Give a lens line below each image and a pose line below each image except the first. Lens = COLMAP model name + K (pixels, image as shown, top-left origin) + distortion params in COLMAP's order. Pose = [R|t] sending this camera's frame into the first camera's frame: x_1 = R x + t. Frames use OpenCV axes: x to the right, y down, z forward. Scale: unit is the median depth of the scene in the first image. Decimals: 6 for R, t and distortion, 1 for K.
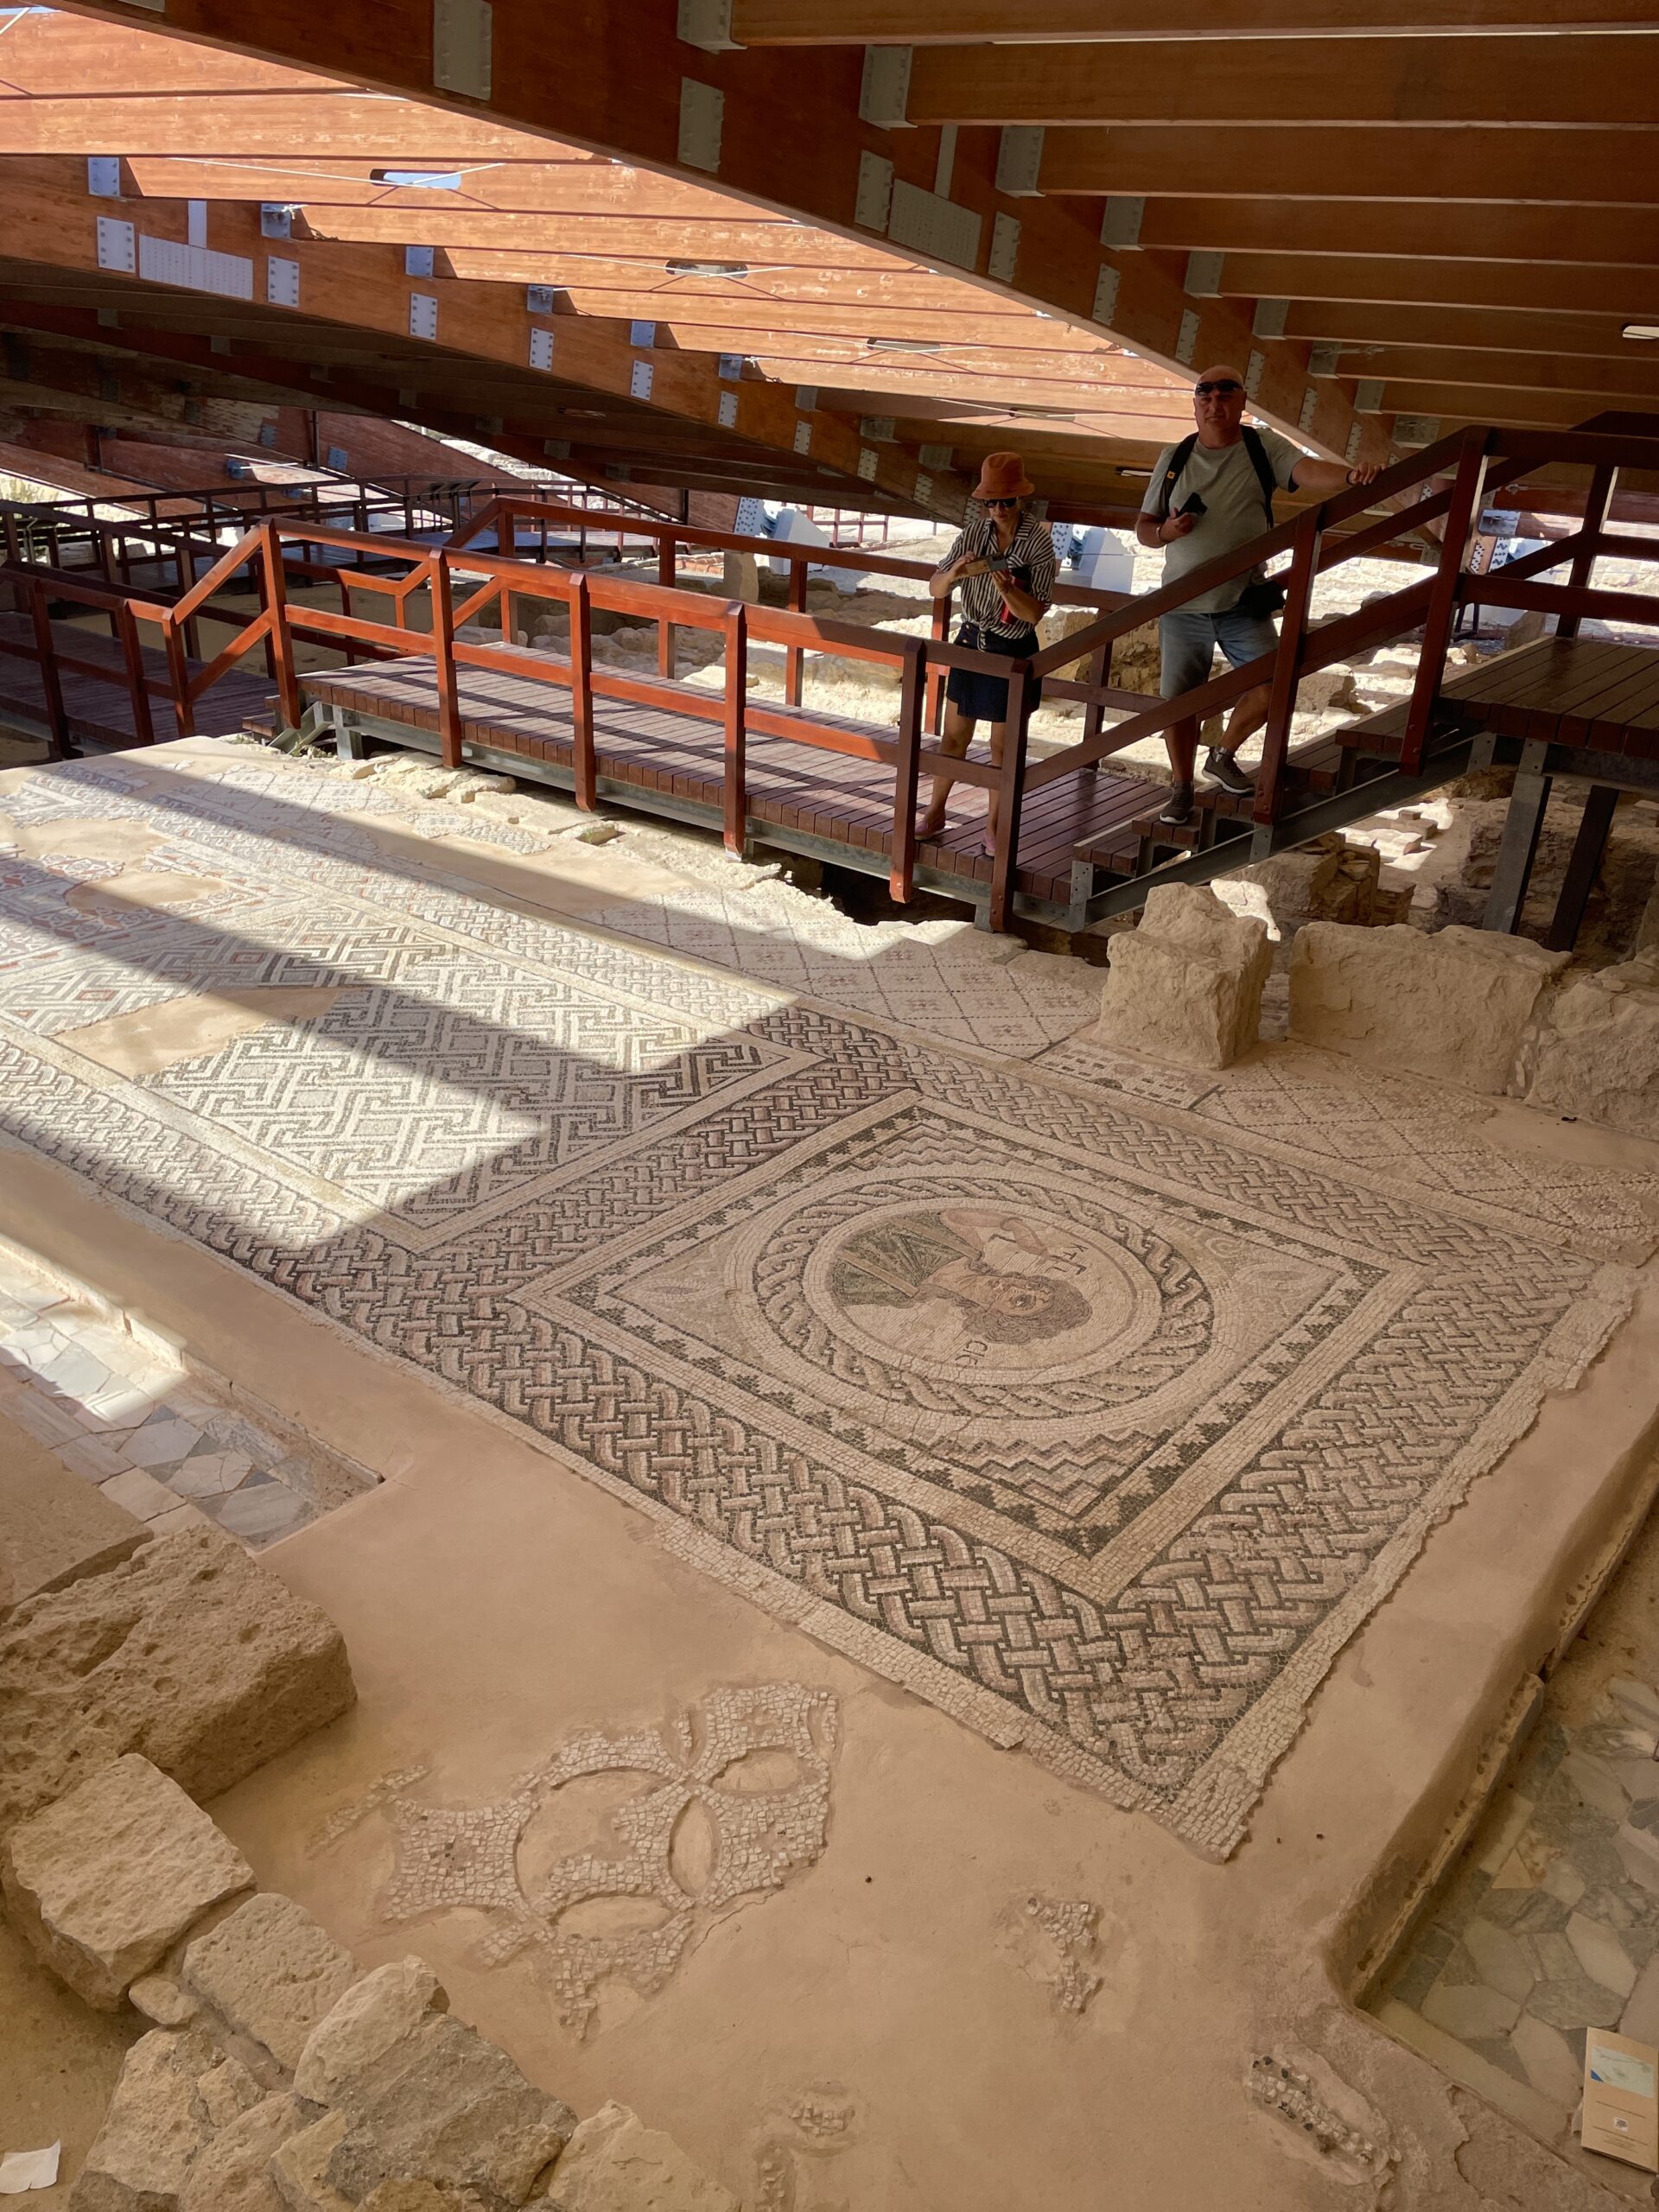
lens RADIAL K [[1673.9, 0, 826.4], [0, 1673.9, 1100.6], [0, 0, 1]] dist [0.091102, -0.116978]
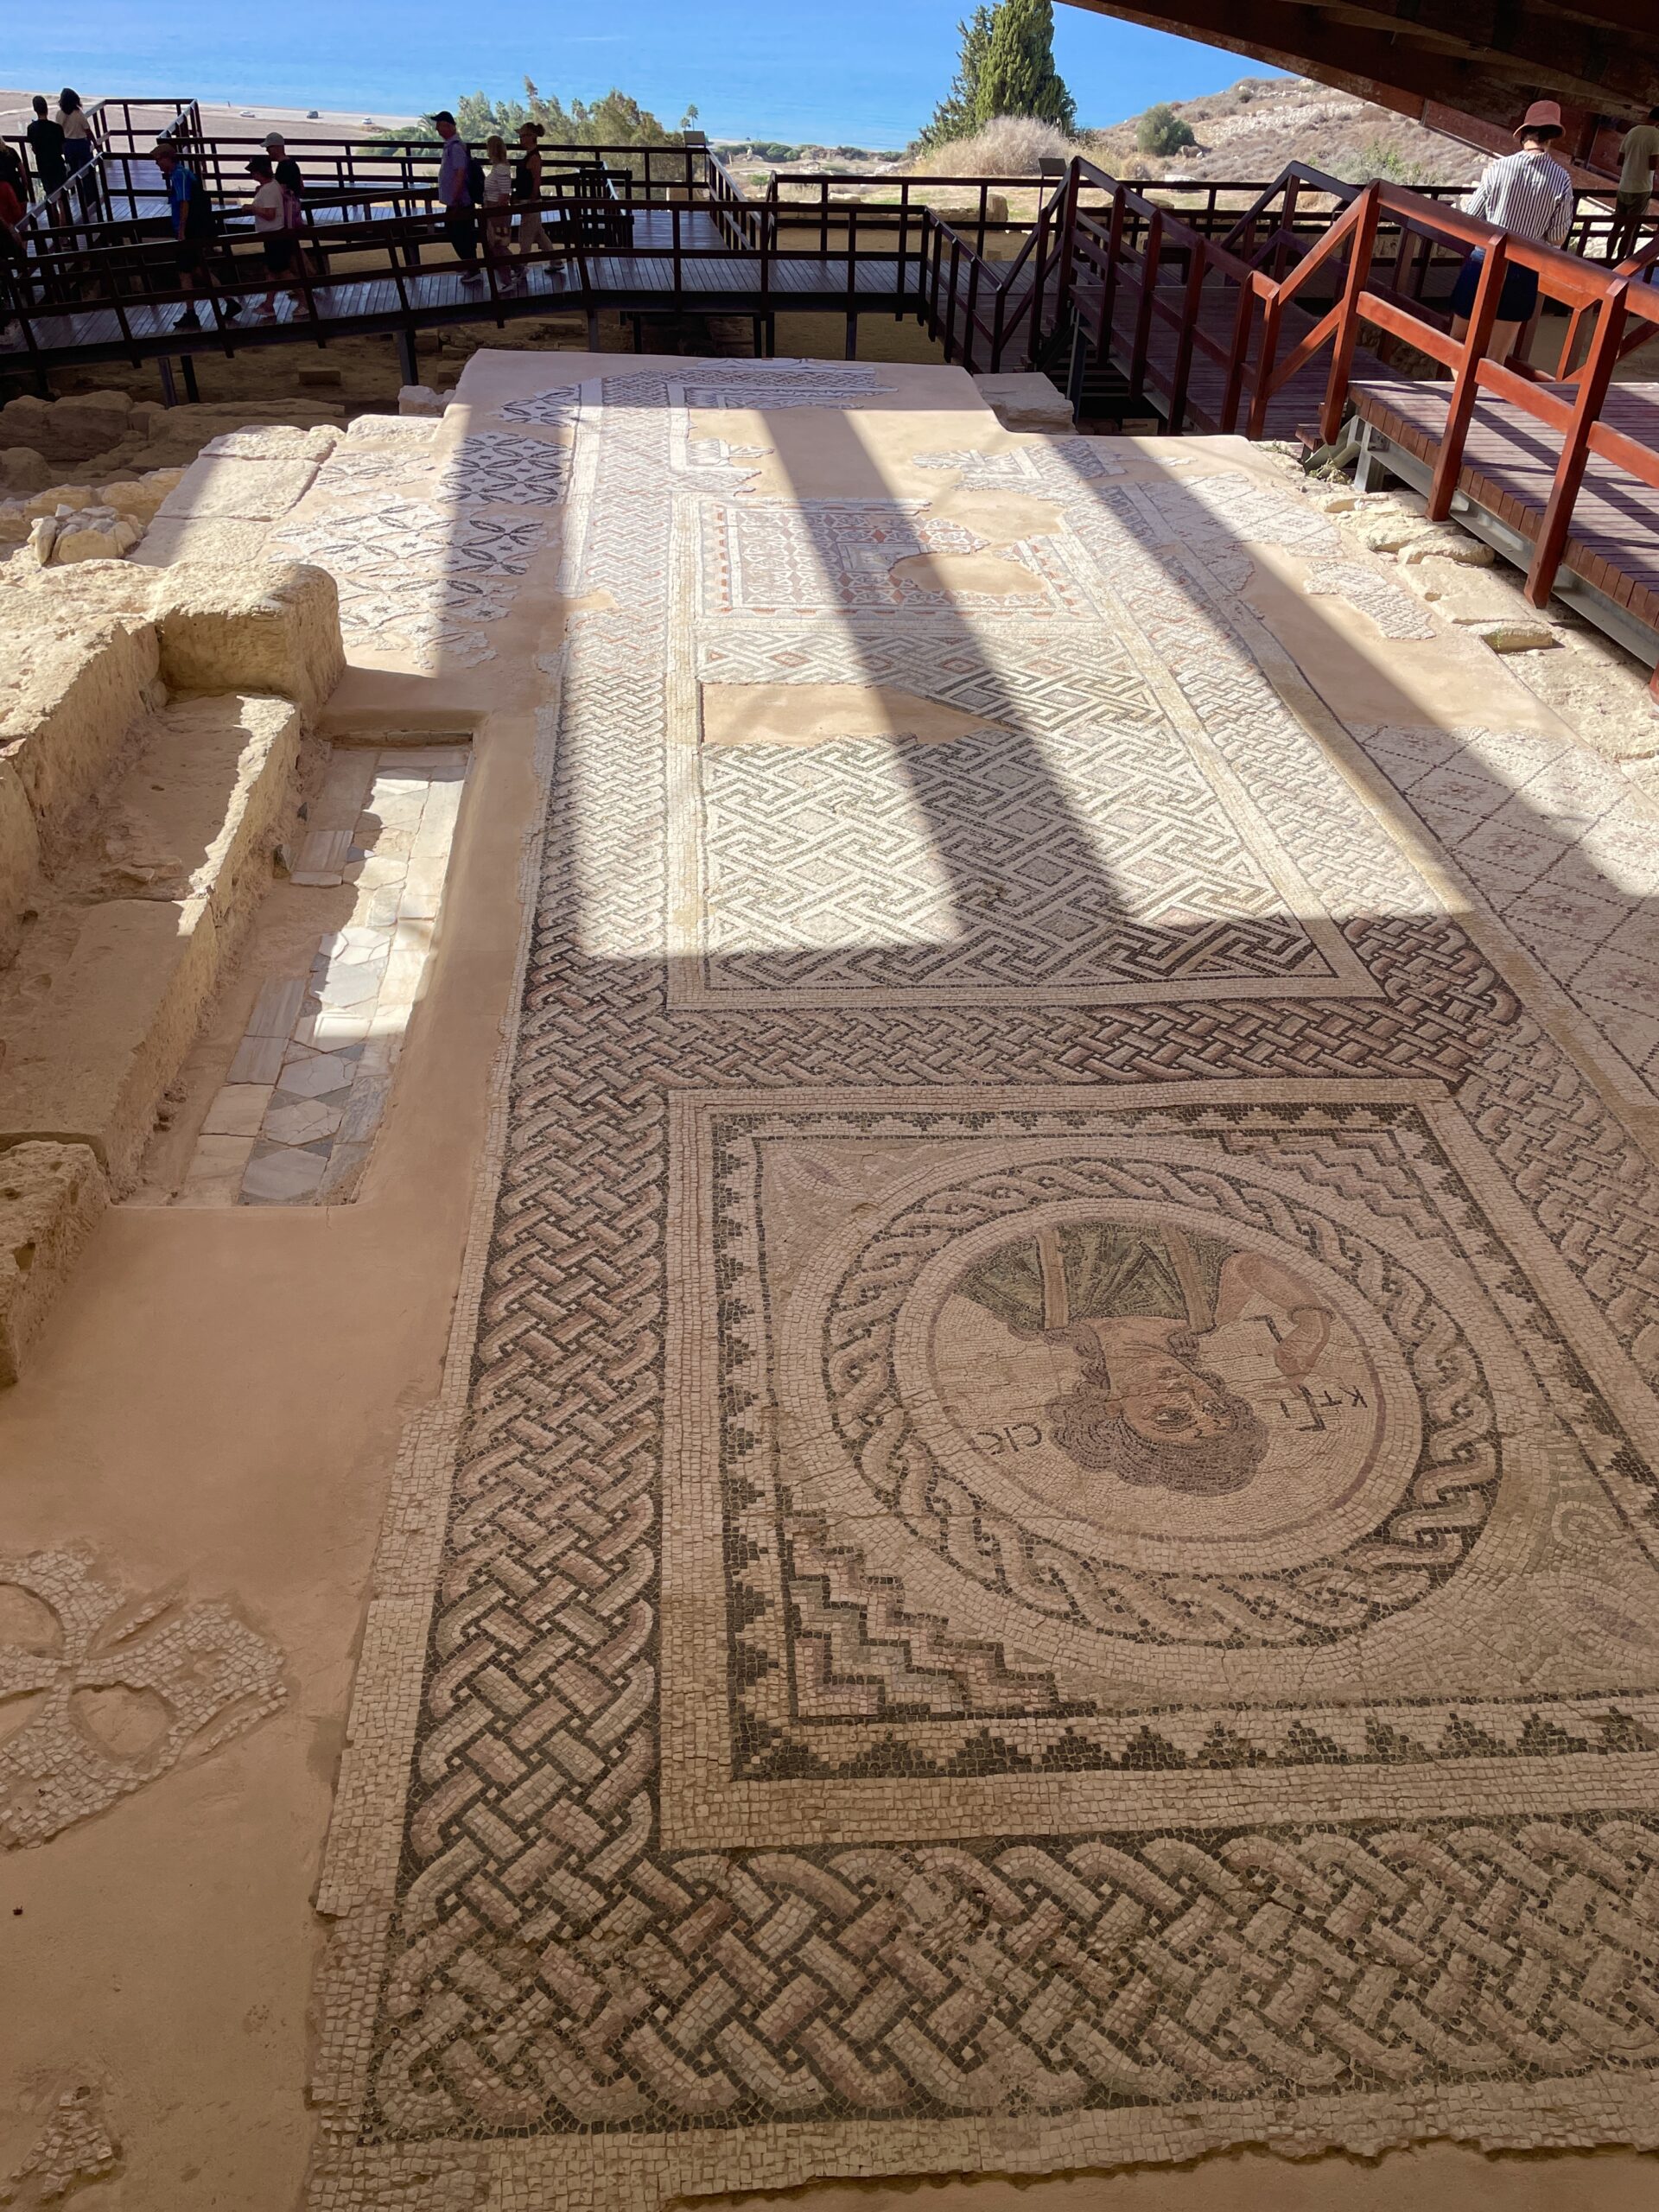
lens RADIAL K [[1673.9, 0, 846.5], [0, 1673.9, 1112.7], [0, 0, 1]] dist [0.091102, -0.116978]
pose [[0.690030, 0.414246, -0.593514, 0.399679], [-0.323696, 0.910065, 0.258850, -0.128401], [0.647363, 0.013503, 0.762062, 0.441392]]
